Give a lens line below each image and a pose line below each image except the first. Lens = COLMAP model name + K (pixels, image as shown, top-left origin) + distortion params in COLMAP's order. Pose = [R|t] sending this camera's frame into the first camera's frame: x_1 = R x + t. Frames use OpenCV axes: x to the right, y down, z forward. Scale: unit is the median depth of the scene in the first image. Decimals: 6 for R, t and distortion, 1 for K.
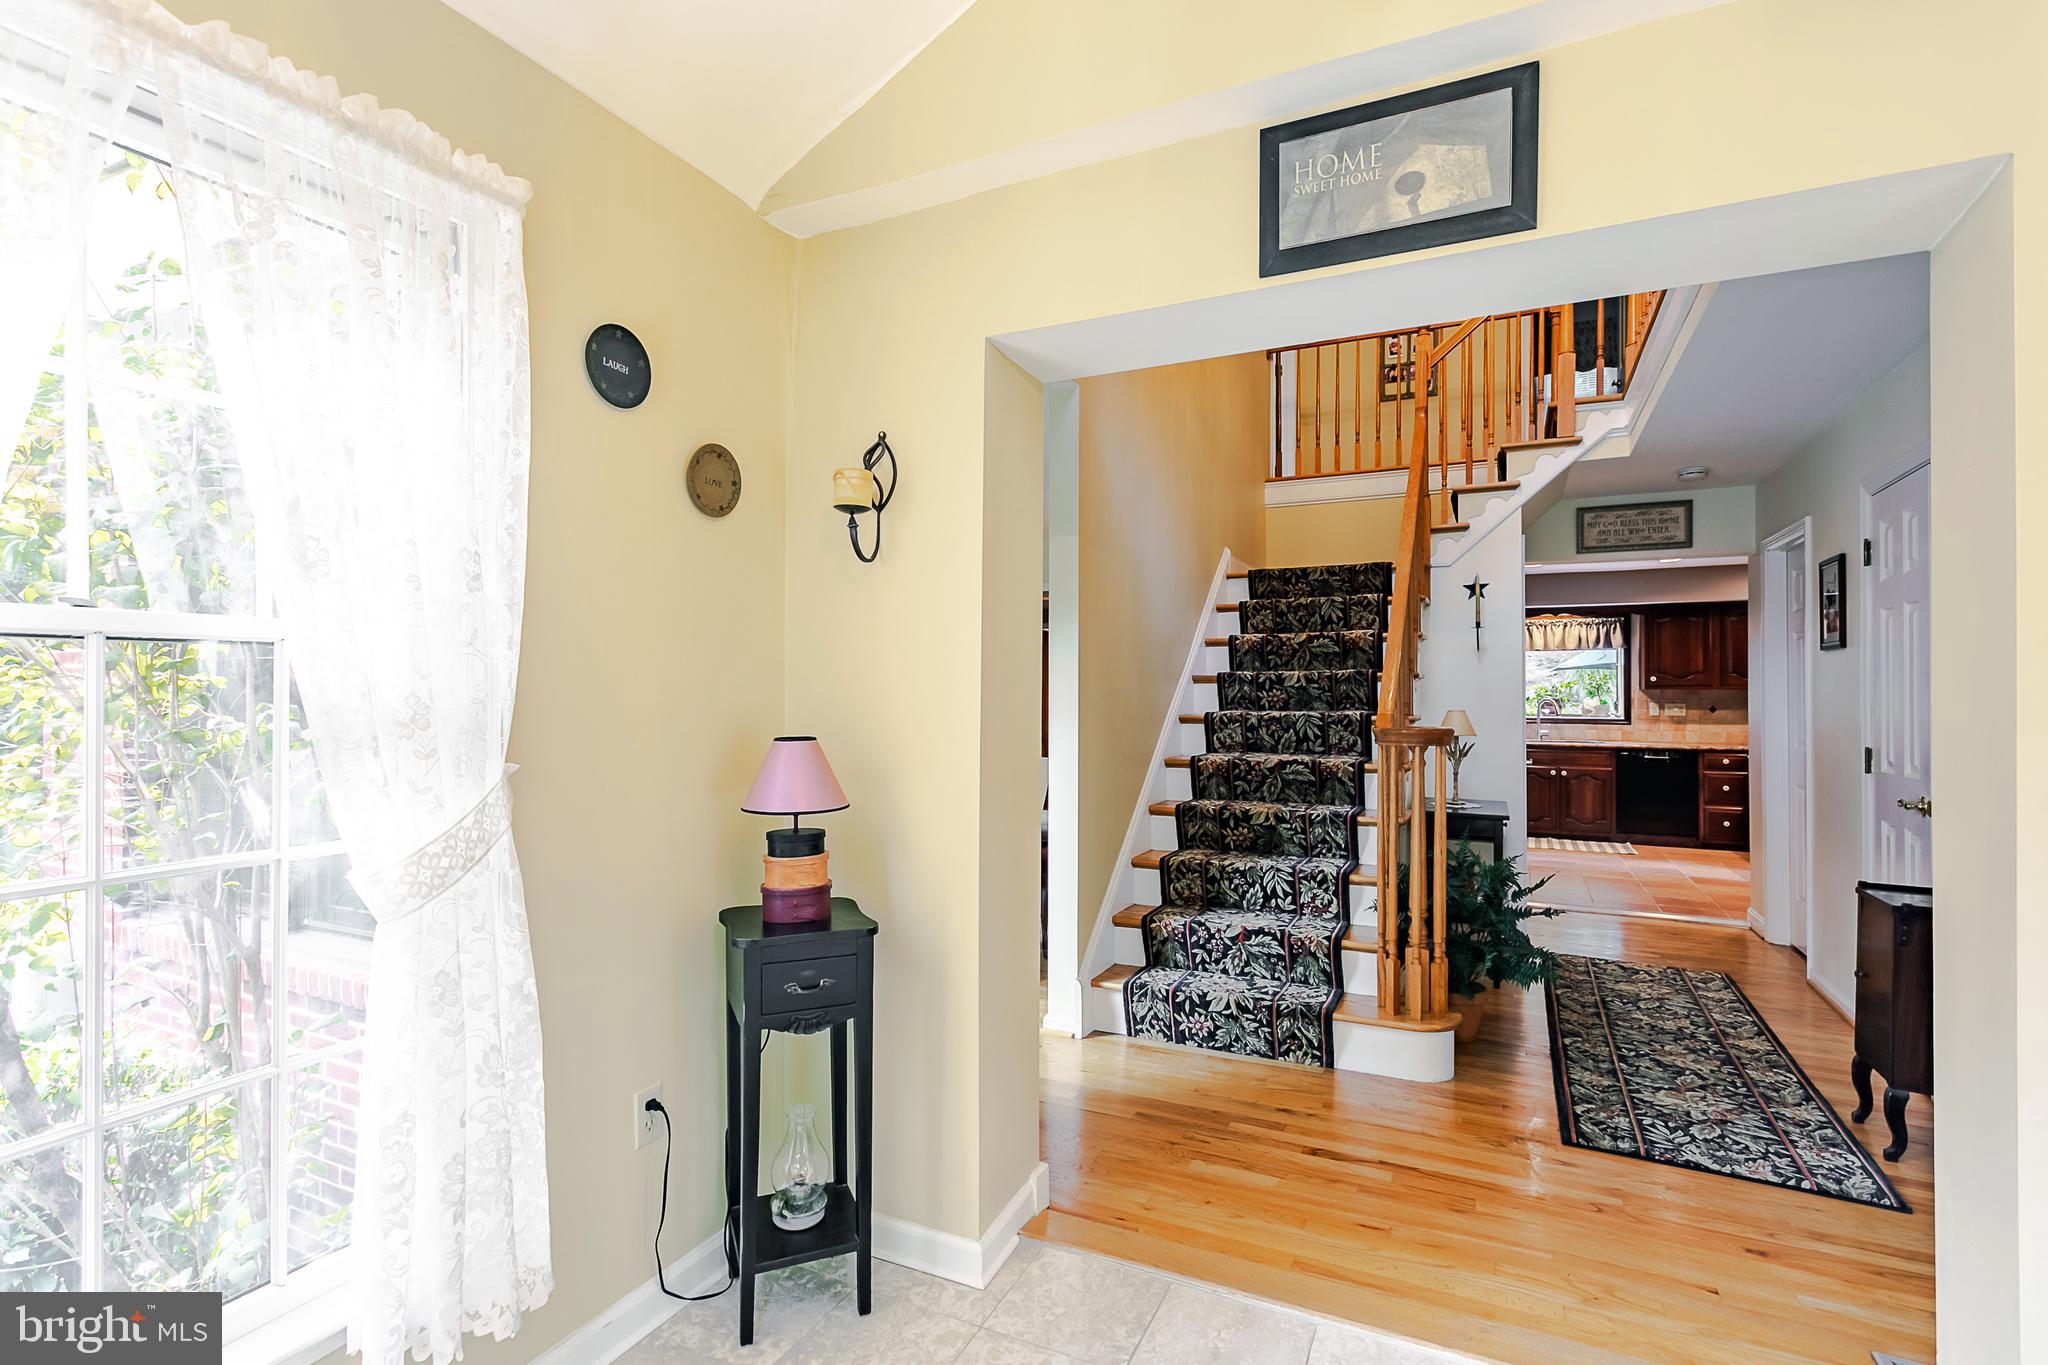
lens RADIAL K [[994.8, 0, 980.9], [0, 994.8, 688.1], [0, 0, 1]] dist [0.000680, 0.000396]
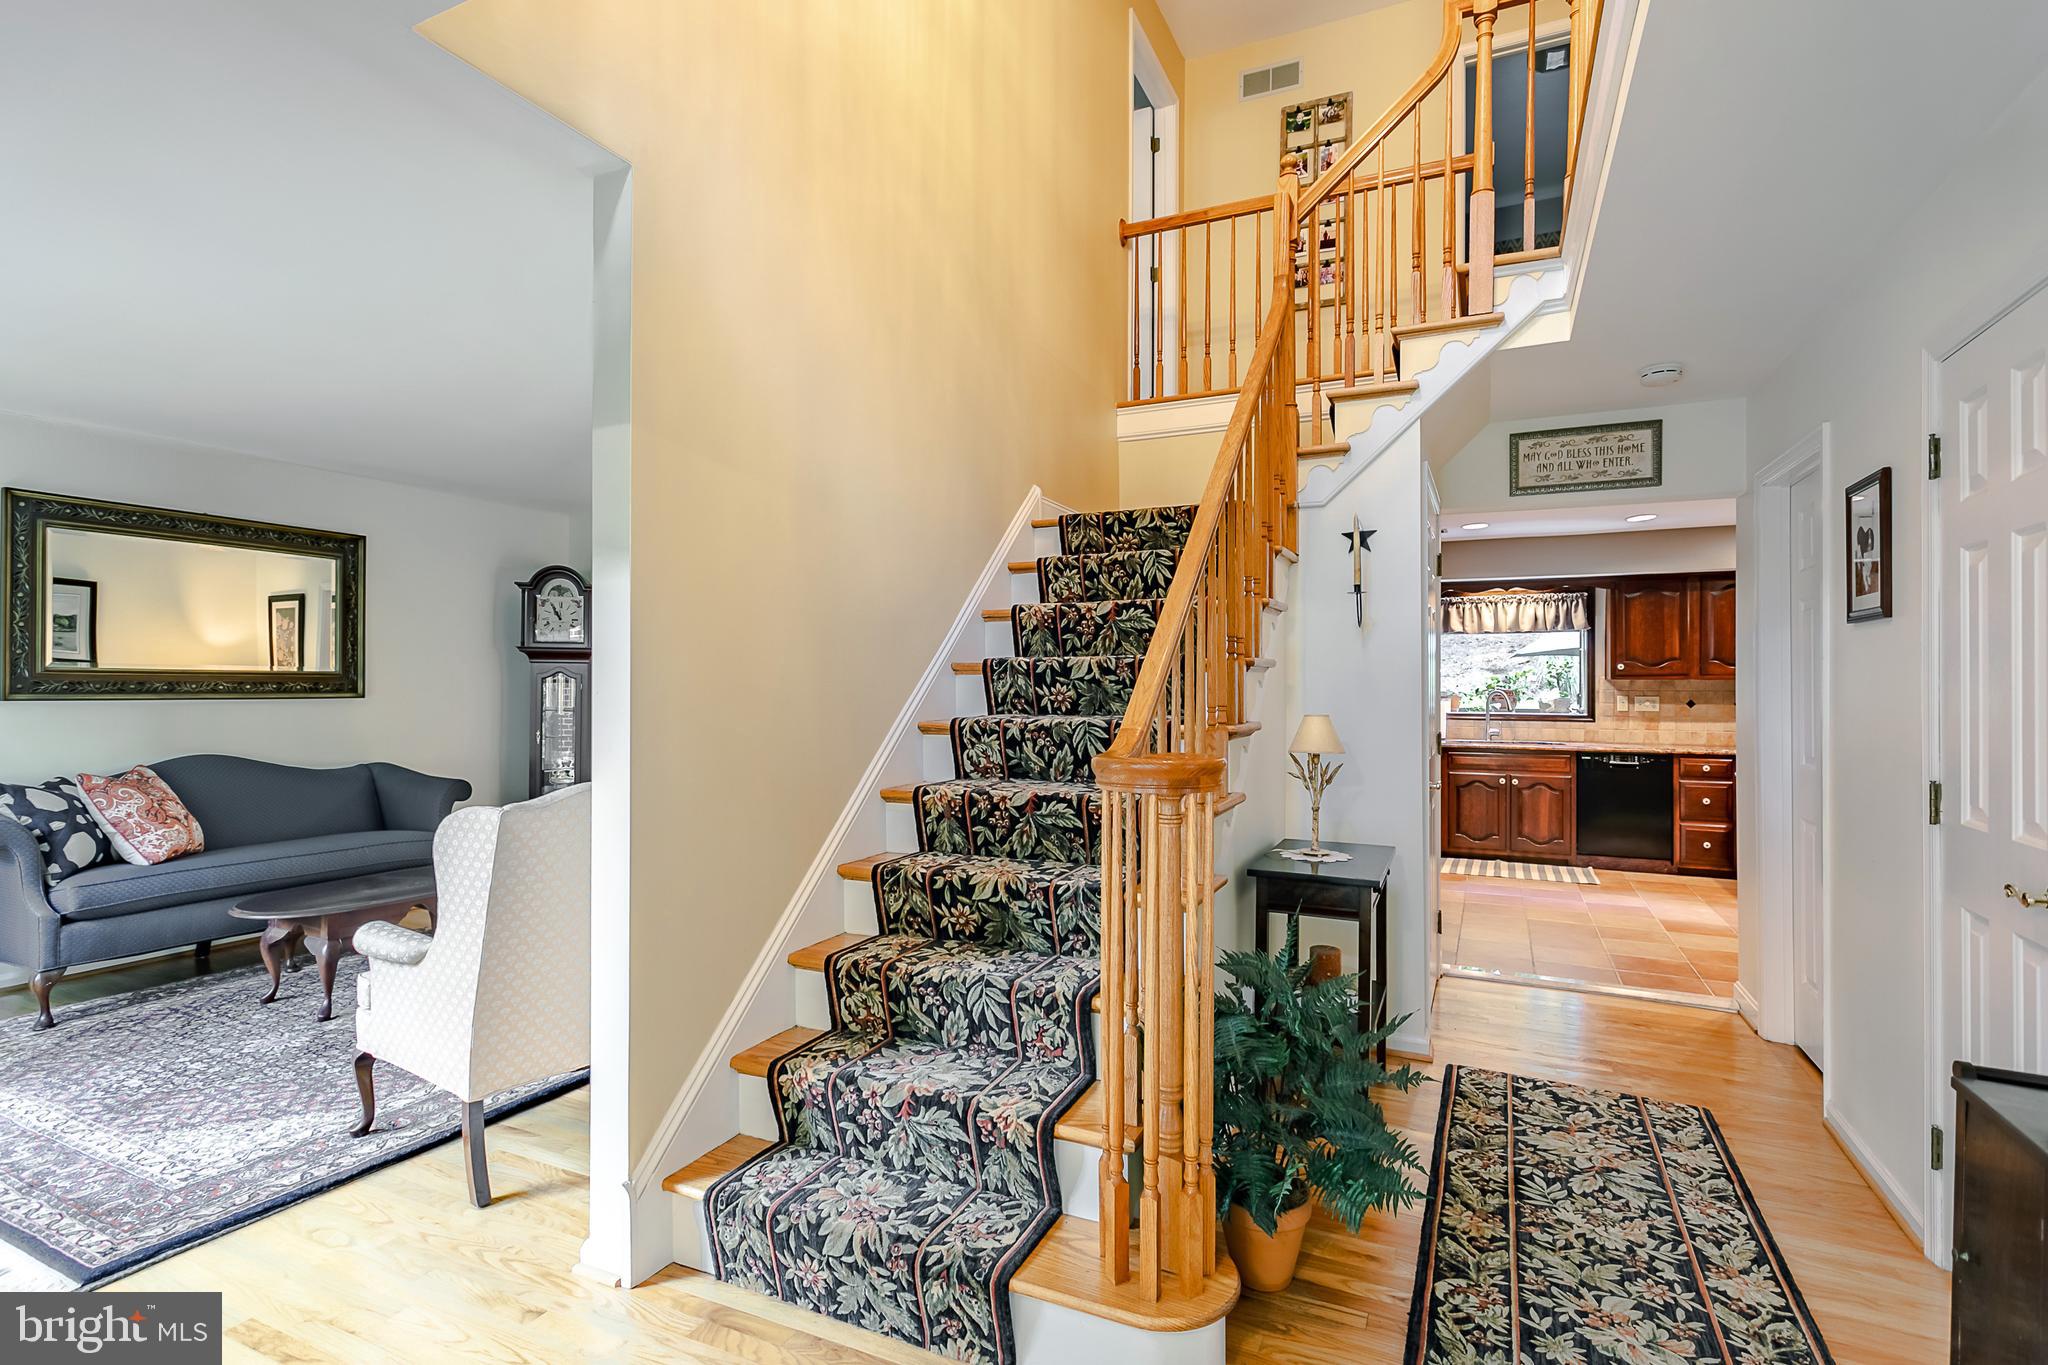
lens RADIAL K [[1001.5, 0, 1024.0], [0, 1001.5, 682.5], [0, 0, 1]] dist [0.001373, -0.000170]
pose [[0.999003, -0.002190, 0.044579, 0.268210], [0.001926, 0.999980, 0.005956, -0.003907], [-0.044591, -0.005864, 0.998988, 0.358029]]
